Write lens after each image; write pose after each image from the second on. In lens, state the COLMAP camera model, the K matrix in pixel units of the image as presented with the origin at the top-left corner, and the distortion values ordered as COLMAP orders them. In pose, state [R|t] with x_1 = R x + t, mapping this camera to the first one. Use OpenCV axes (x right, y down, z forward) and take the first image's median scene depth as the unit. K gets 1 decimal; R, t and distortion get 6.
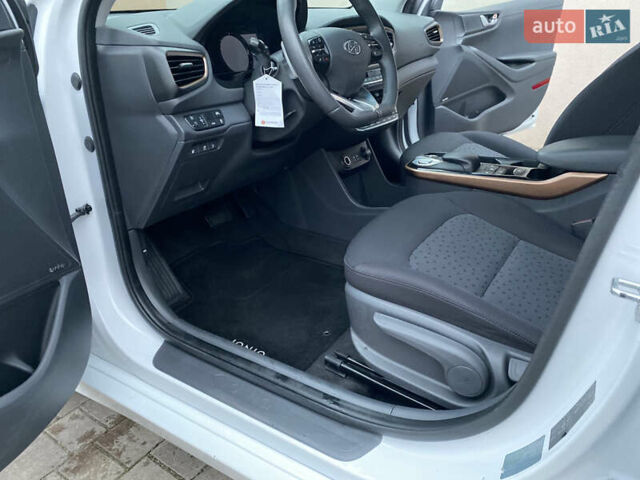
lens RADIAL K [[467.7, 0, 321.2], [0, 467.7, 251.2], [0, 0, 1]] dist [-0.005693, -0.005038]
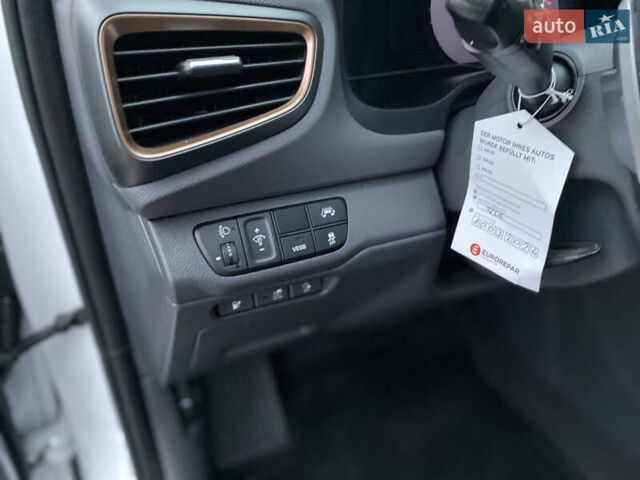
lens RADIAL K [[488.8, 0, 330.4], [0, 488.8, 234.7], [0, 0, 1]] dist [0.066151, -0.111037]
pose [[0.849149, 0.276529, -0.449975, -0.059792], [-0.246479, 0.960996, 0.125441, -0.300220], [0.467112, 0.004391, 0.884187, 0.653653]]
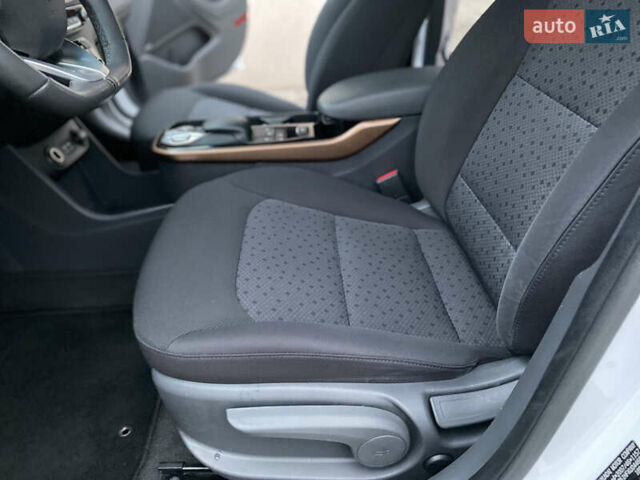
lens RADIAL K [[467.7, 0, 321.2], [0, 467.7, 251.2], [0, 0, 1]] dist [-0.005693, -0.005038]
pose [[0.804156, -0.308176, 0.508292, -0.027688], [0.252870, 0.951233, 0.176672, -0.117838], [-0.537950, -0.013540, 0.842868, 0.328166]]
